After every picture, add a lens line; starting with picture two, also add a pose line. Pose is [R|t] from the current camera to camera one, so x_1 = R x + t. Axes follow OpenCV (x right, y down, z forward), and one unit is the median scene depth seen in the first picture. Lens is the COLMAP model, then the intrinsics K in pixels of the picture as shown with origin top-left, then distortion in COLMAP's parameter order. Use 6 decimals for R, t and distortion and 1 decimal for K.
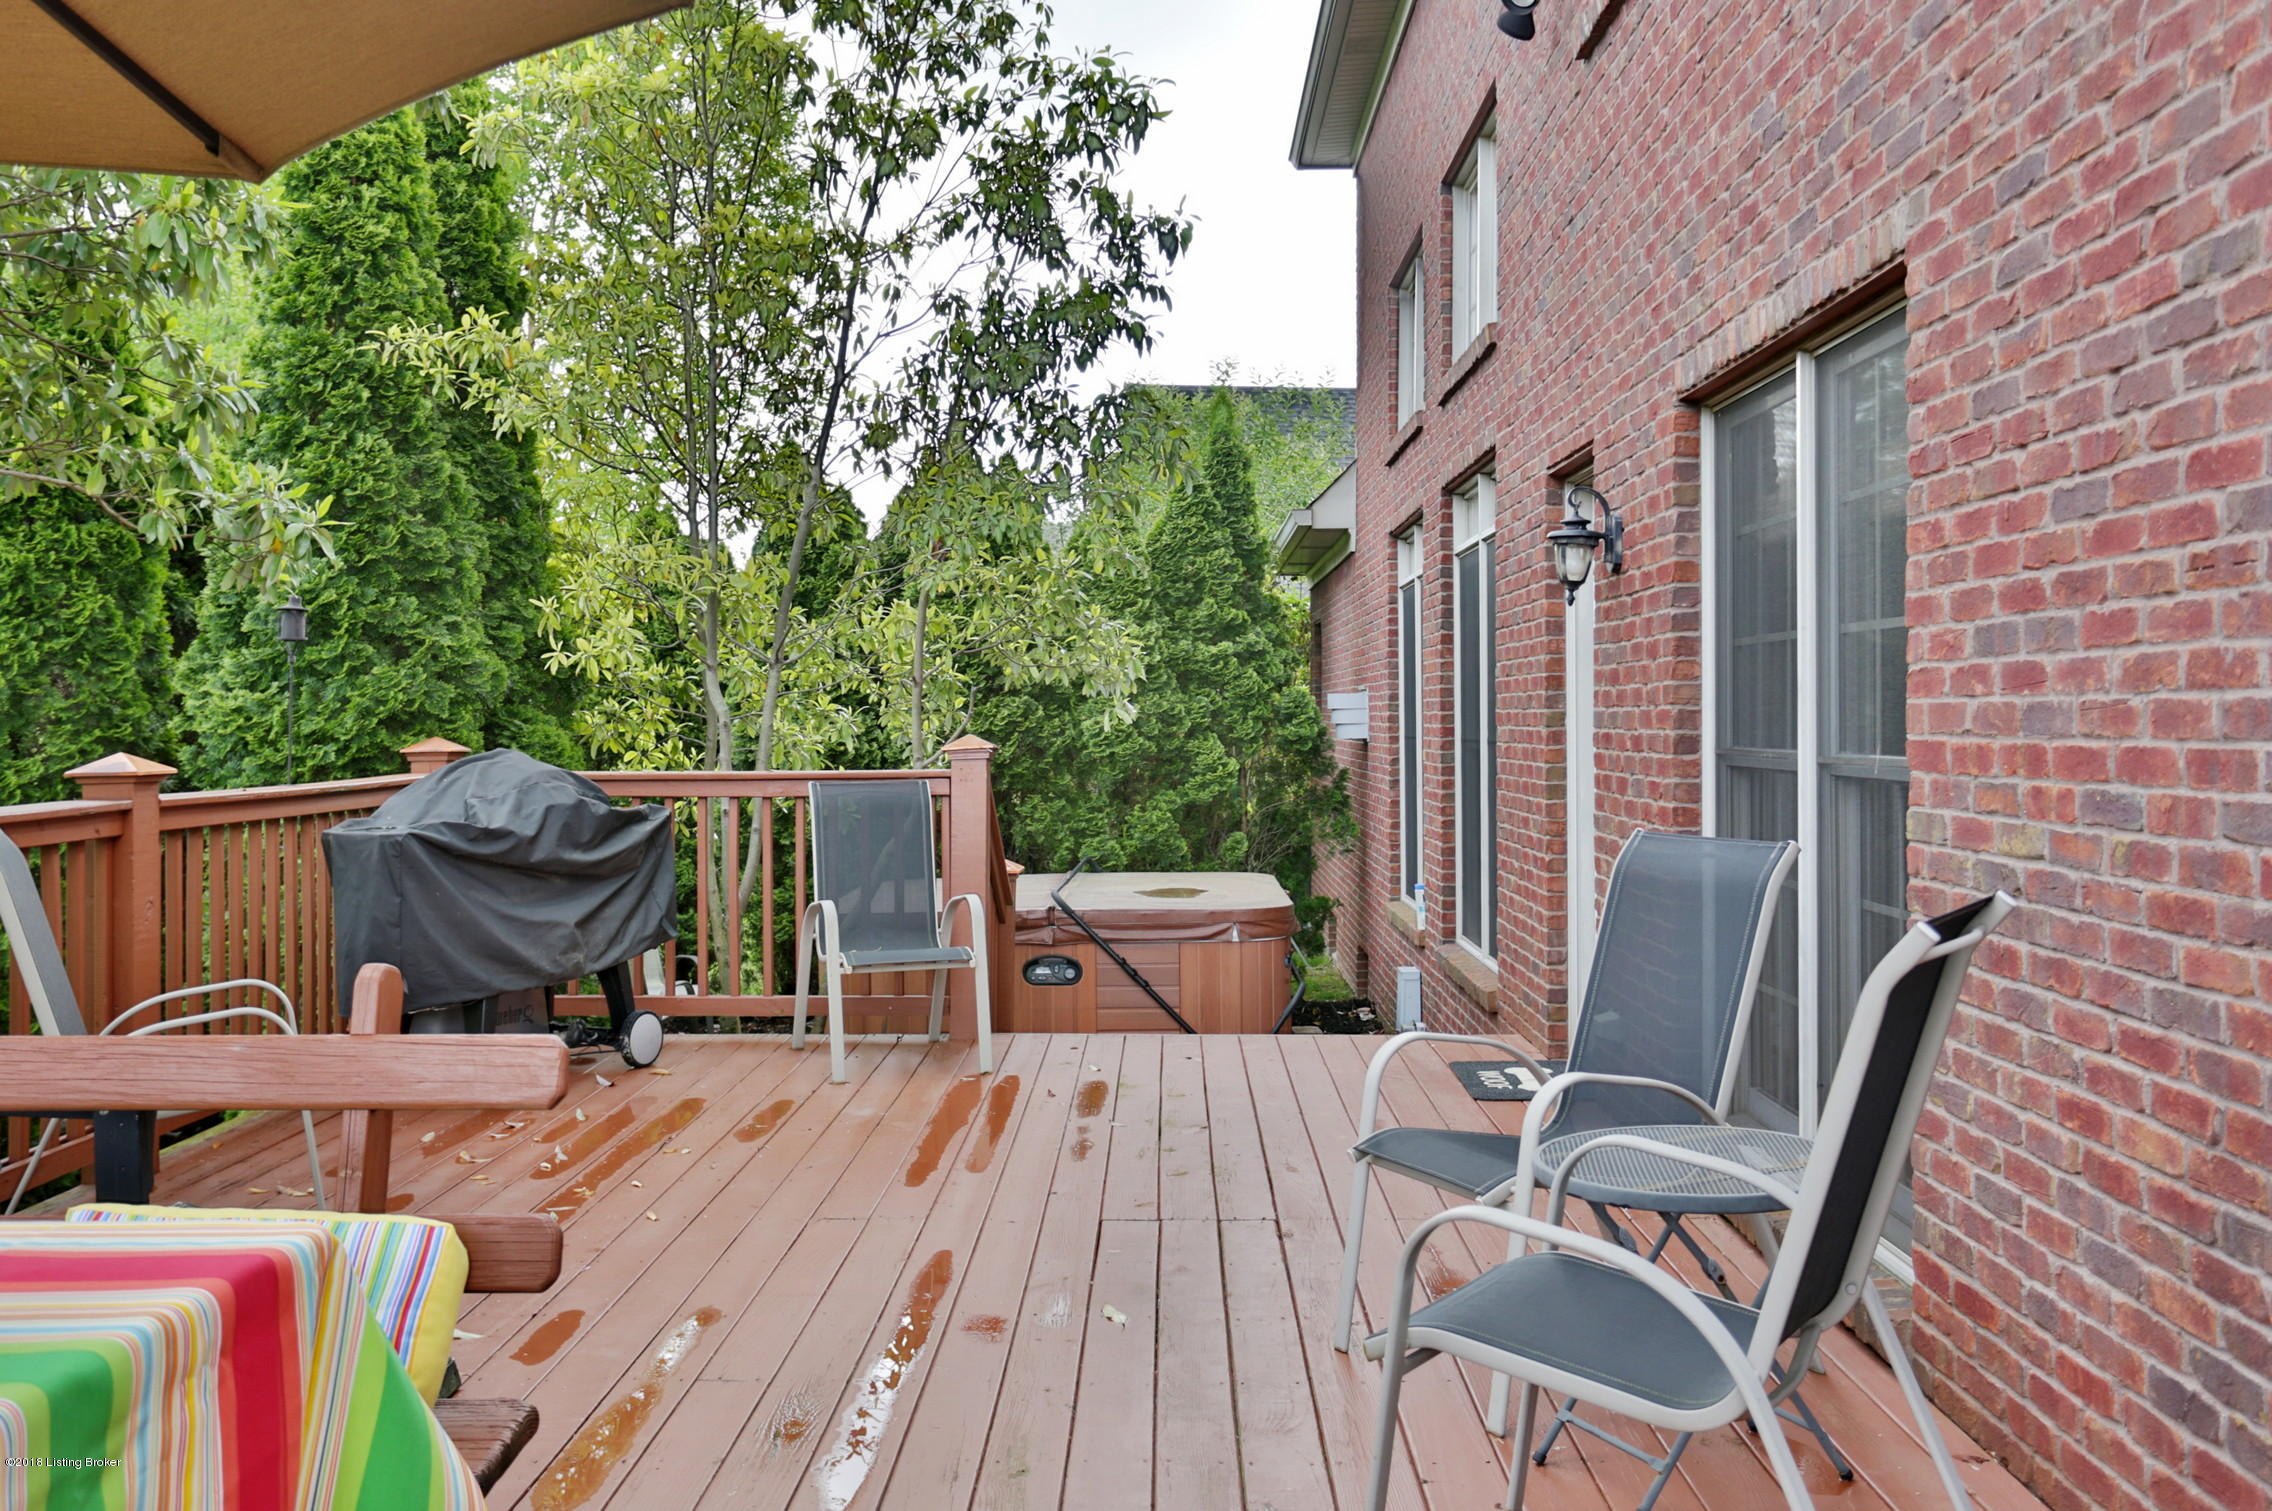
lens RADIAL K [[2161.7, 0, 1141.7], [0, 2161.7, 753.1], [0, 0, 1]] dist [-0.006819, 0.000000]
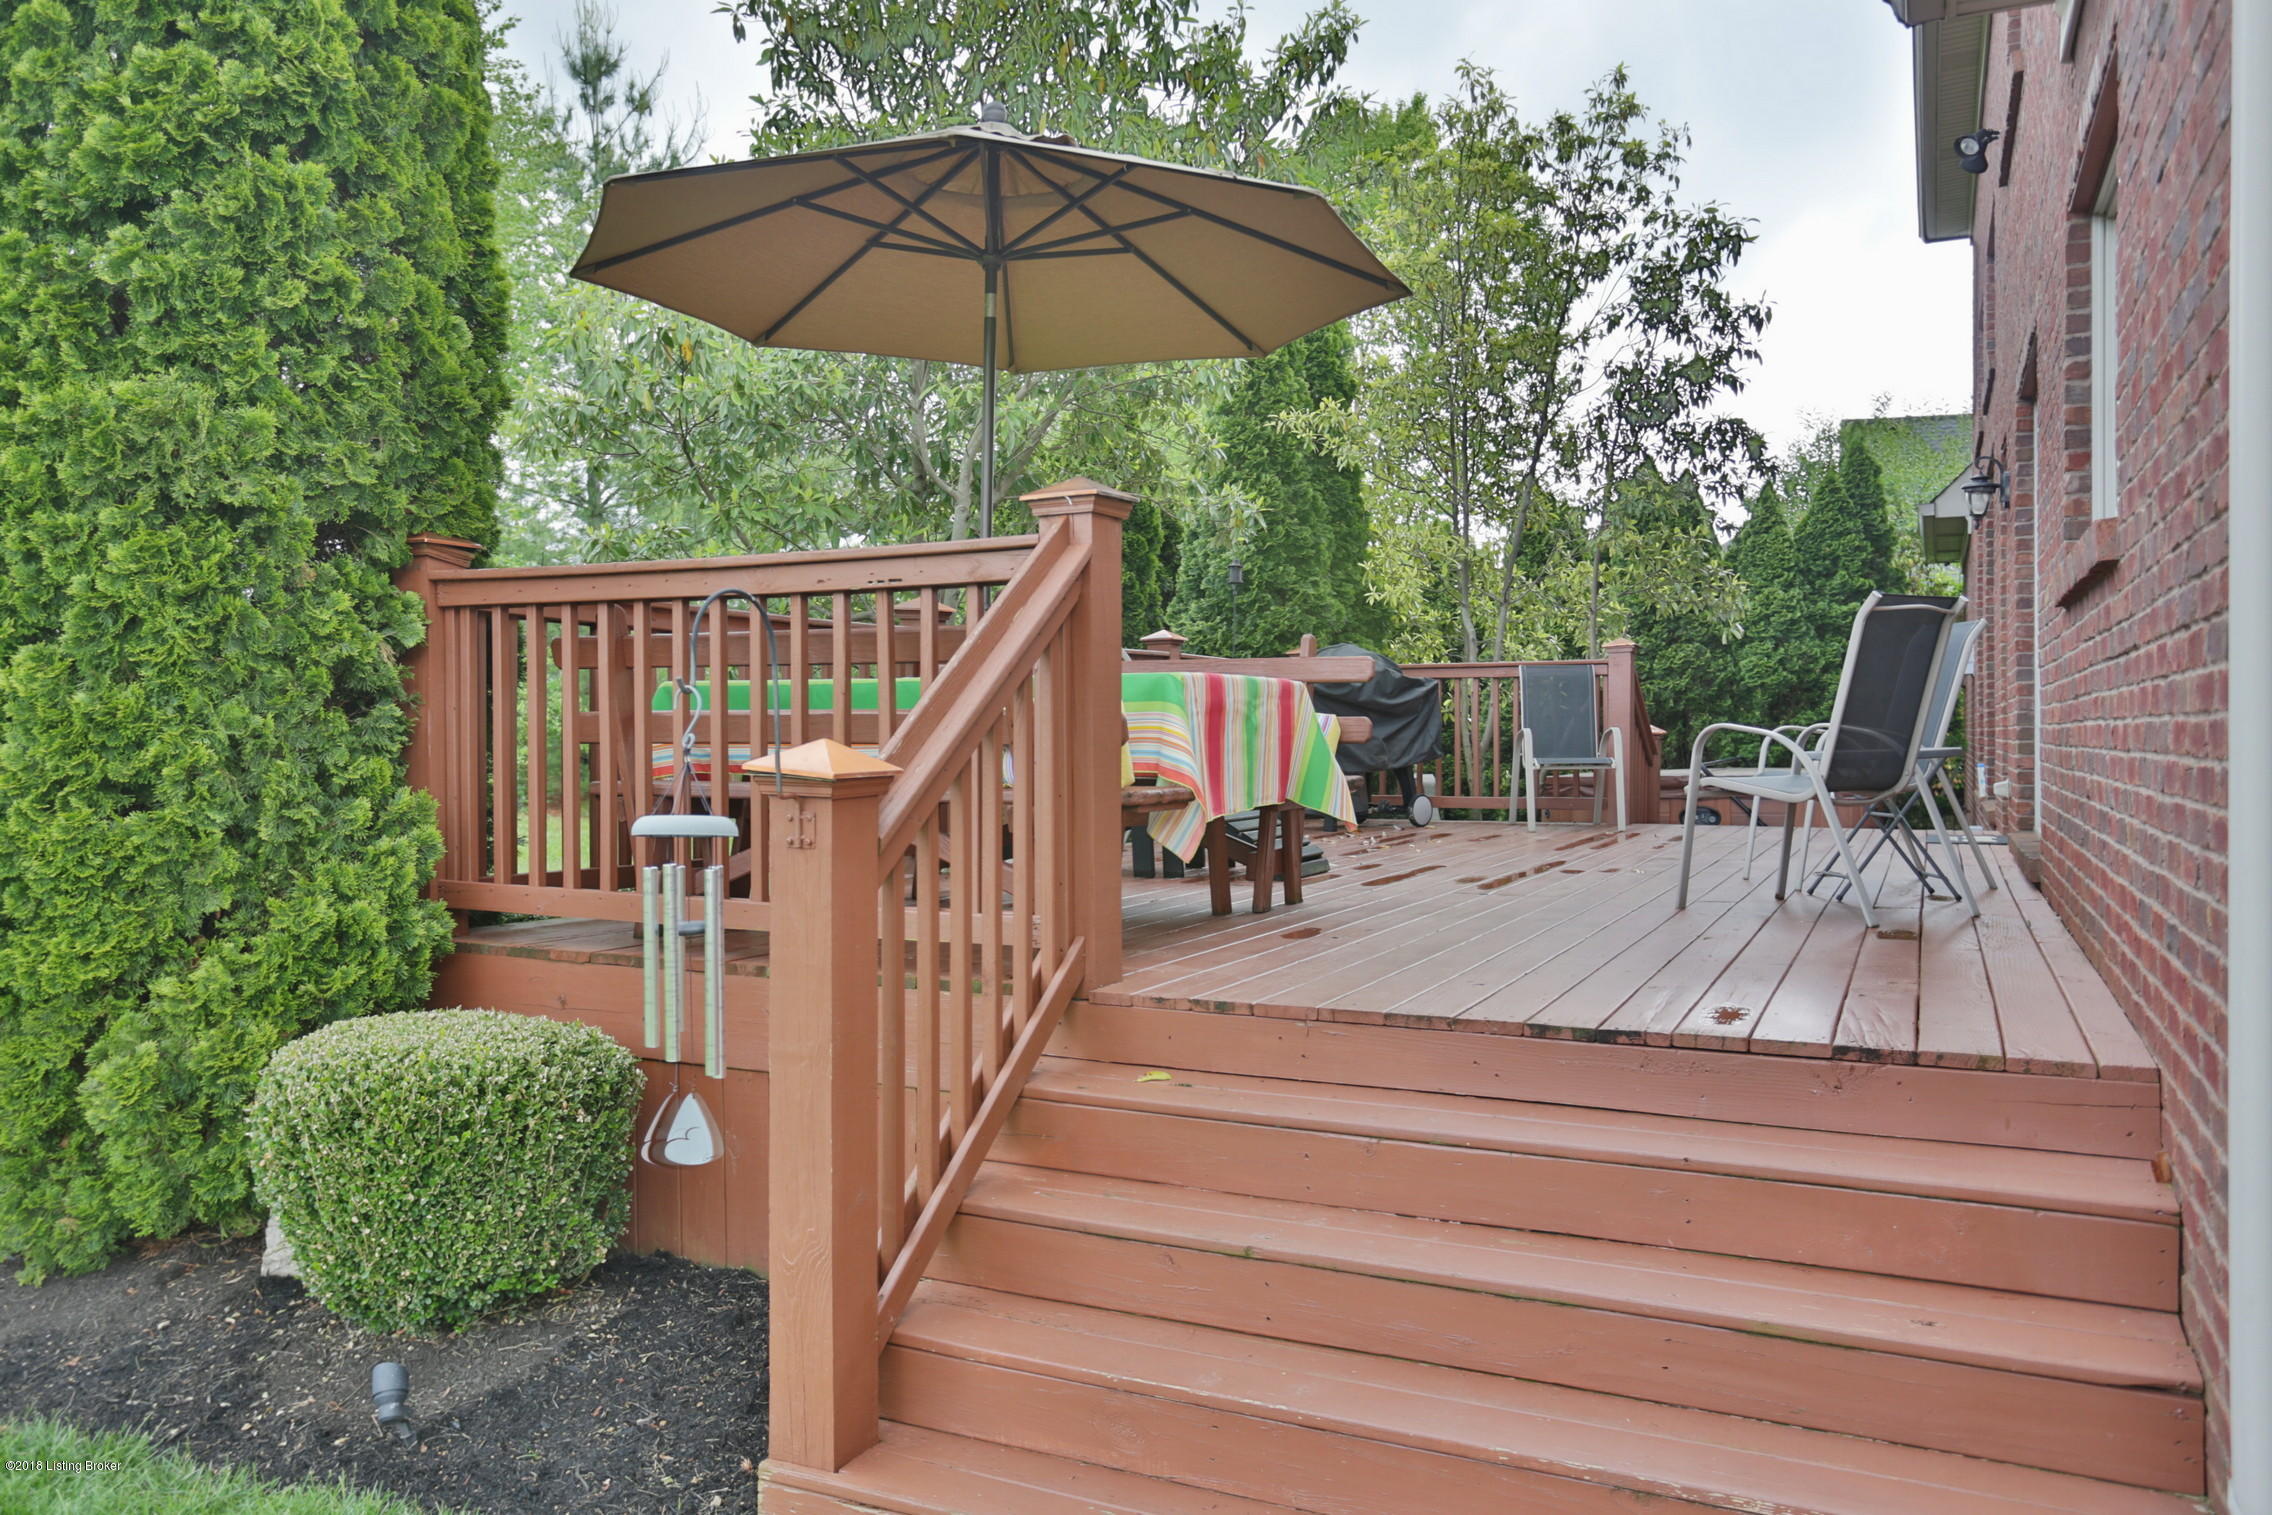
lens RADIAL K [[1660.0, 0, 1136.9], [0, 1660.0, 756.1], [0, 0, 1]] dist [-0.039600, 0.000958]
pose [[0.918207, 0.004409, -0.396075, 0.073536], [0.002590, 0.999850, 0.017134, 0.054268], [0.396092, -0.016758, 0.918058, -0.265056]]
